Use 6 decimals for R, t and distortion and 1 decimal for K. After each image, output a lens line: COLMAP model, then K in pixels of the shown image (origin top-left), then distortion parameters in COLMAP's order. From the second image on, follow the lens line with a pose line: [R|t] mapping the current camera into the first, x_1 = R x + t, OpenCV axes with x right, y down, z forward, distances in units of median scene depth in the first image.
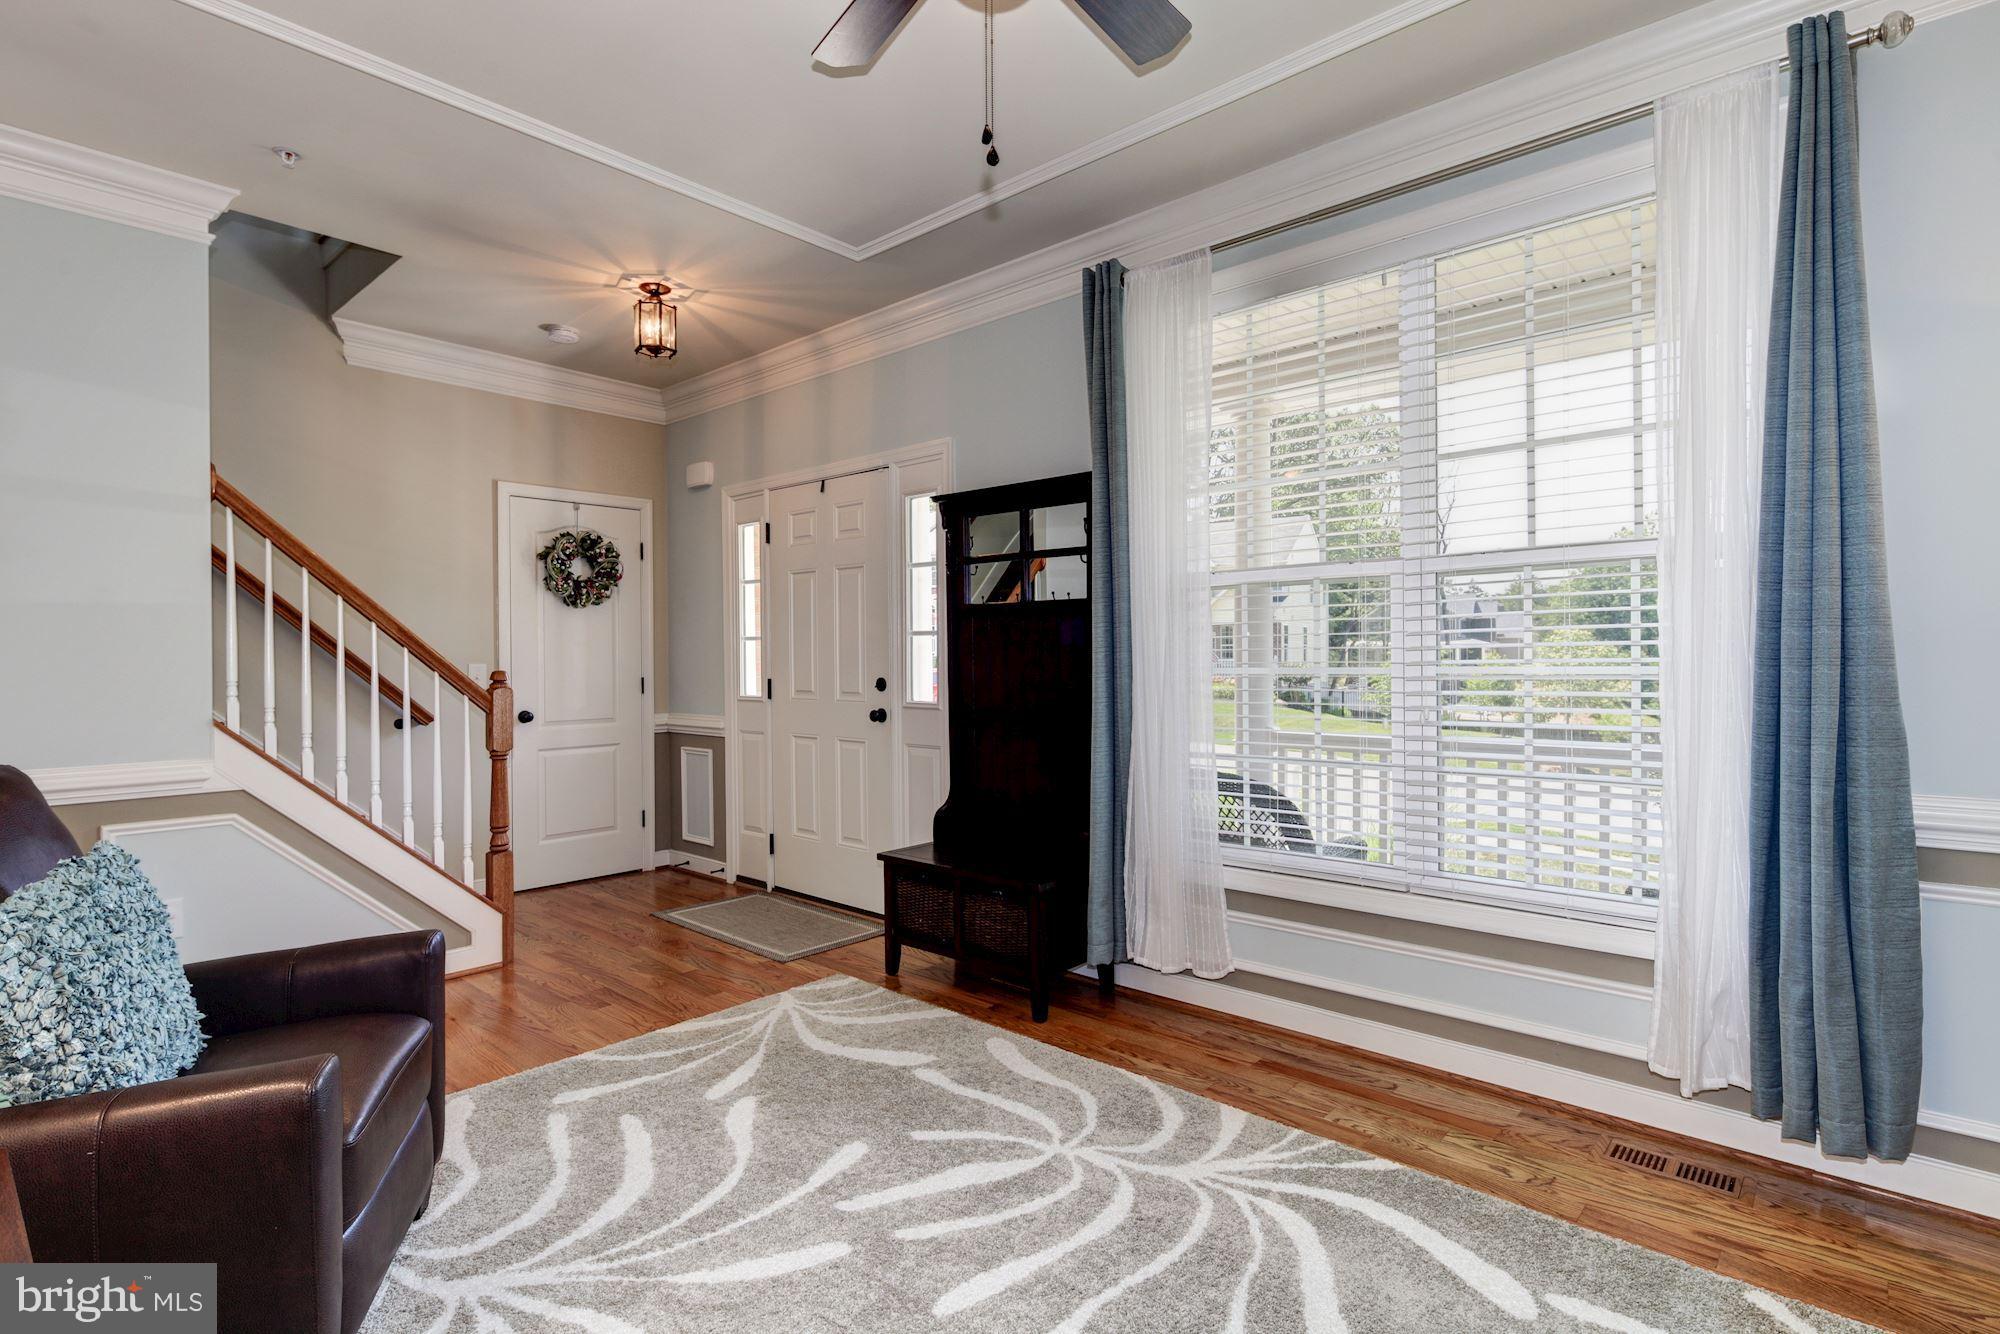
lens RADIAL K [[967.4, 0, 995.6], [0, 967.4, 658.2], [0, 0, 1]] dist [0.002247, -0.001838]
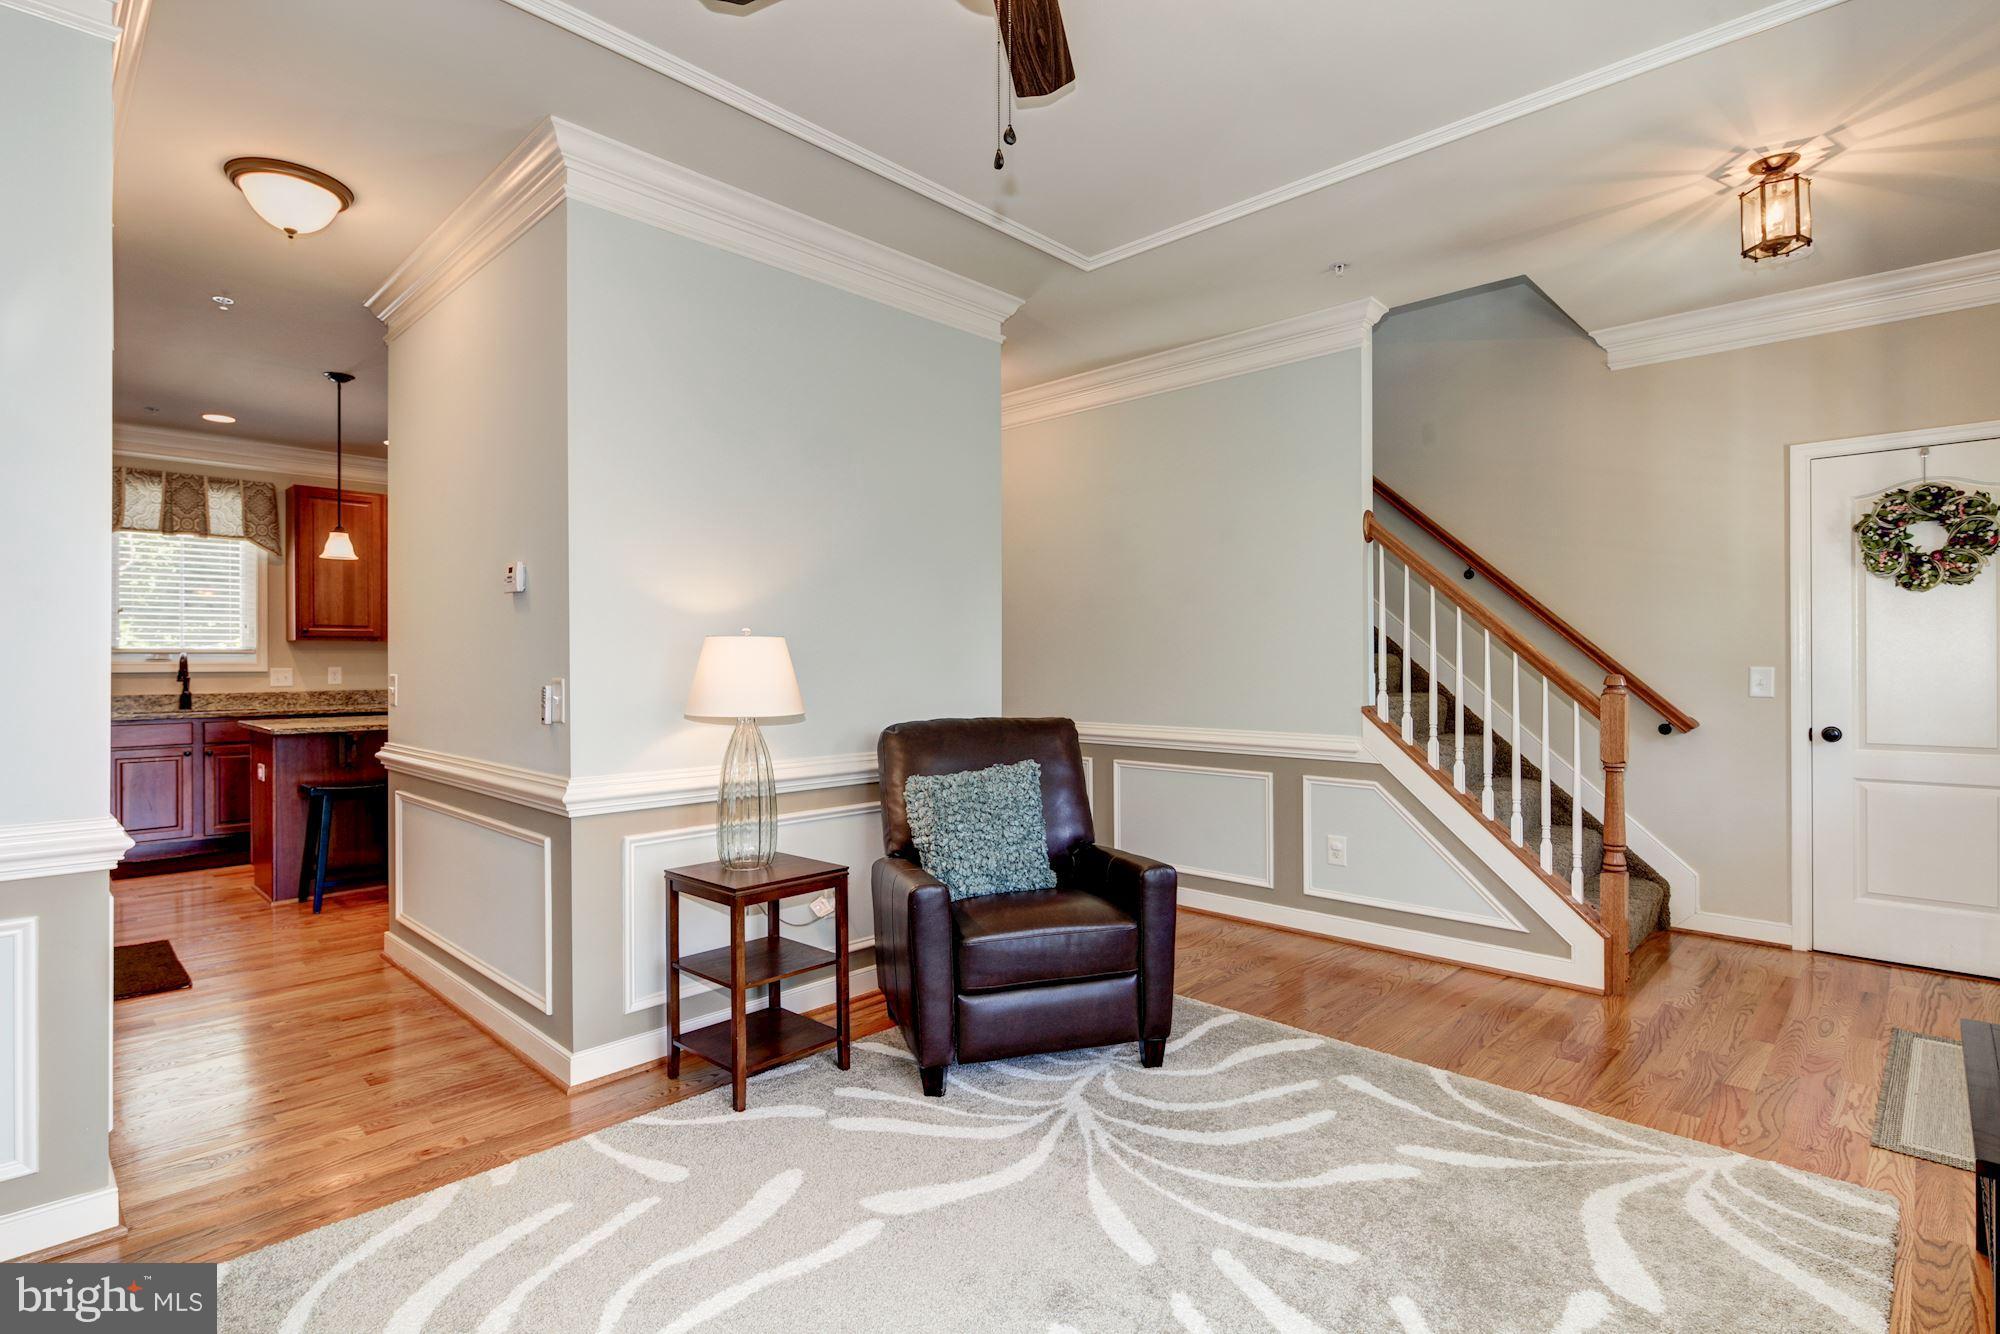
lens RADIAL K [[967.4, 0, 995.6], [0, 967.4, 658.2], [0, 0, 1]] dist [0.002247, -0.001838]
pose [[-0.030757, 0.002835, -0.999523, 0.550451], [0.001470, 0.999995, 0.002791, -0.007934], [0.999526, -0.001383, -0.030761, 0.573514]]
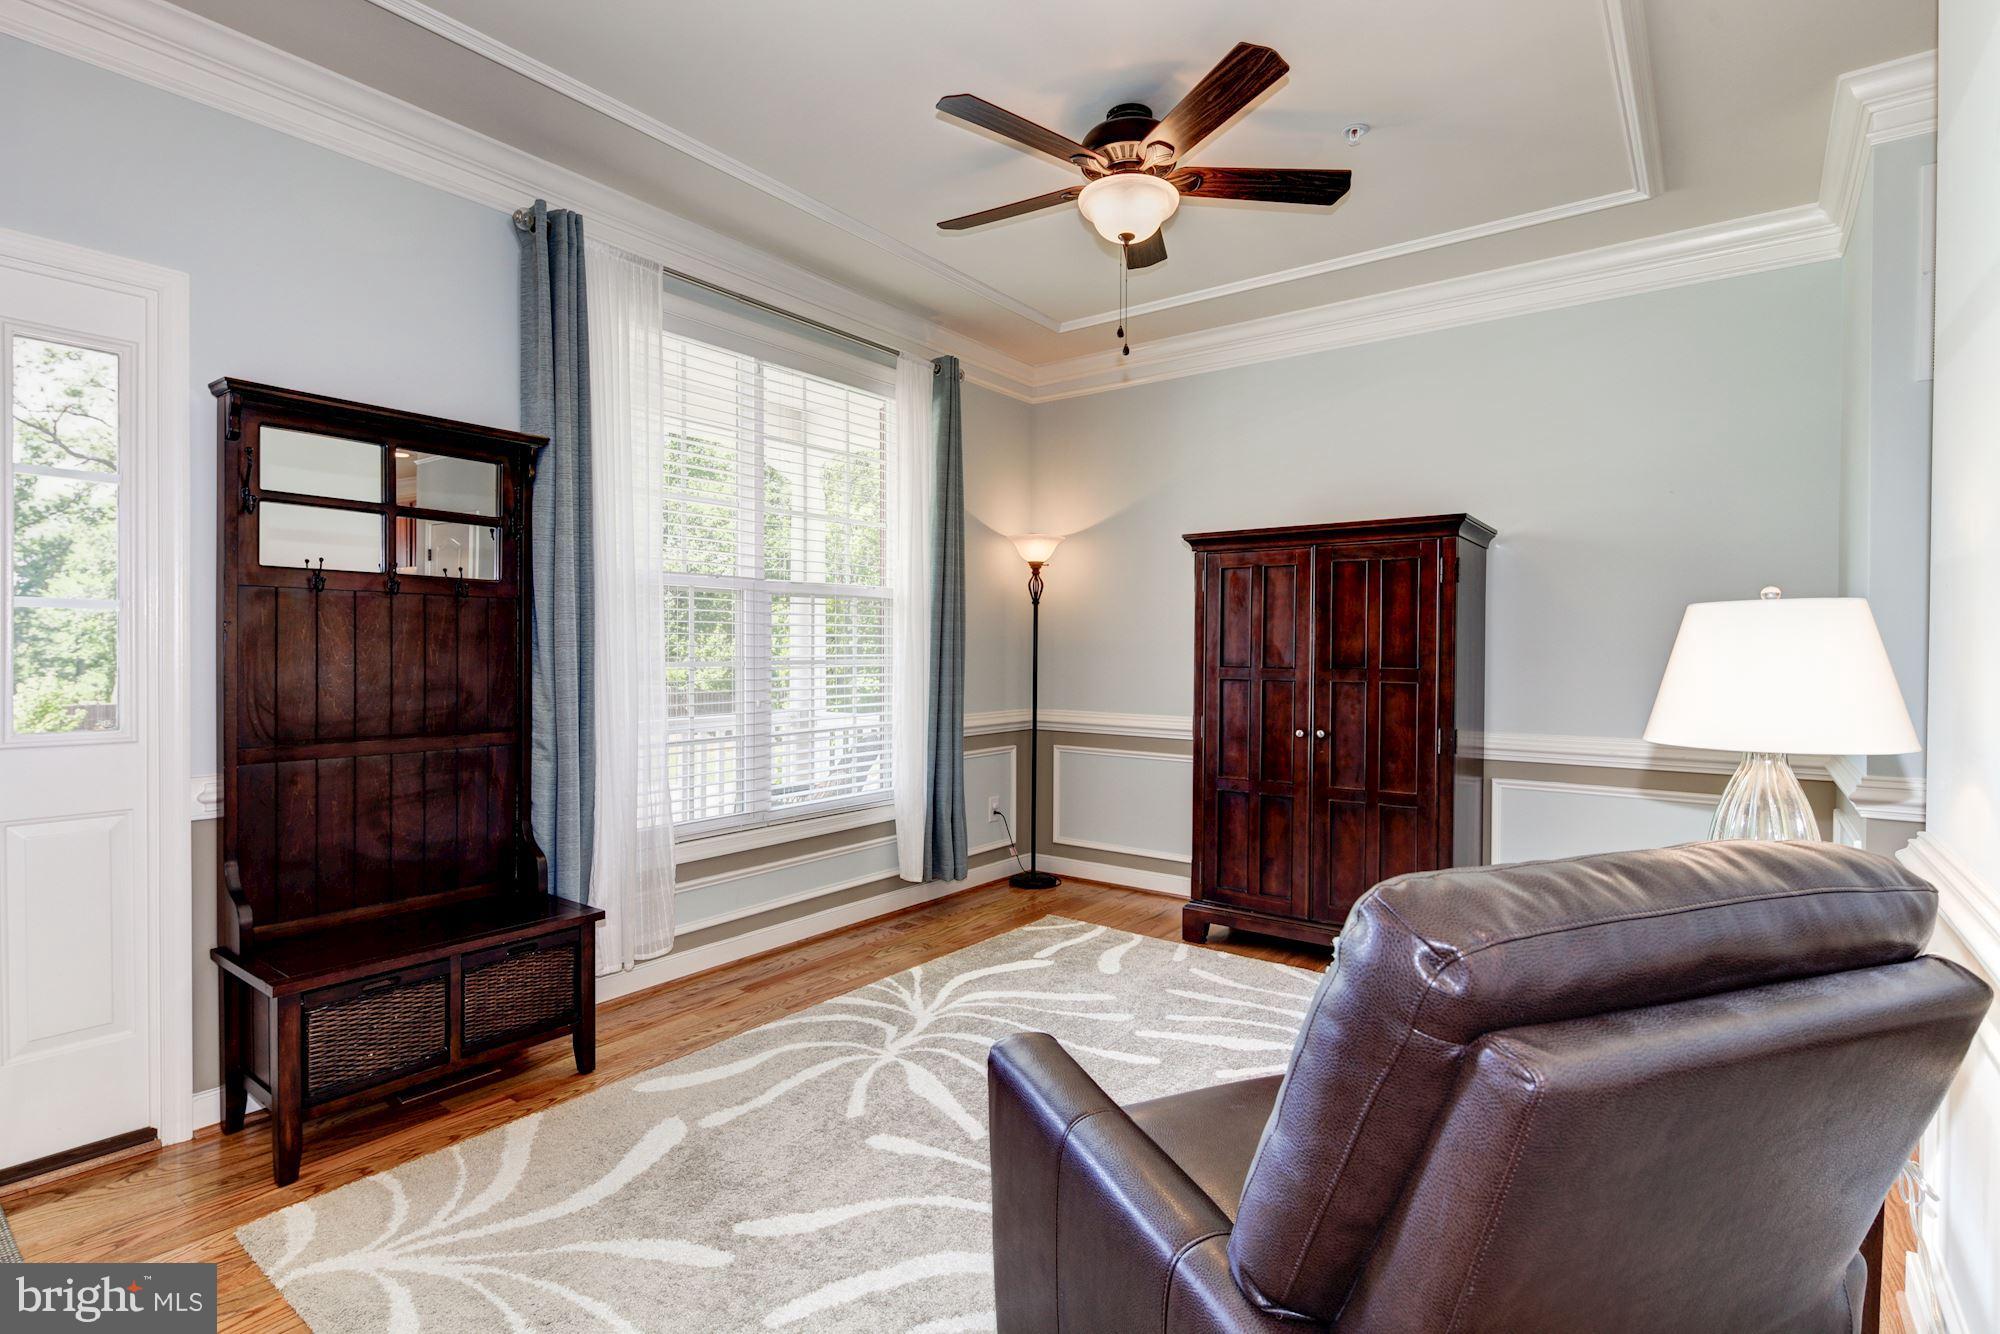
lens RADIAL K [[967.4, 0, 995.6], [0, 967.4, 658.2], [0, 0, 1]] dist [0.002247, -0.001838]
pose [[-0.083549, -0.002702, 0.996500, -0.909662], [-0.000782, 0.999996, 0.002646, 0.002171], [-0.996503, -0.000558, -0.083551, 0.758437]]
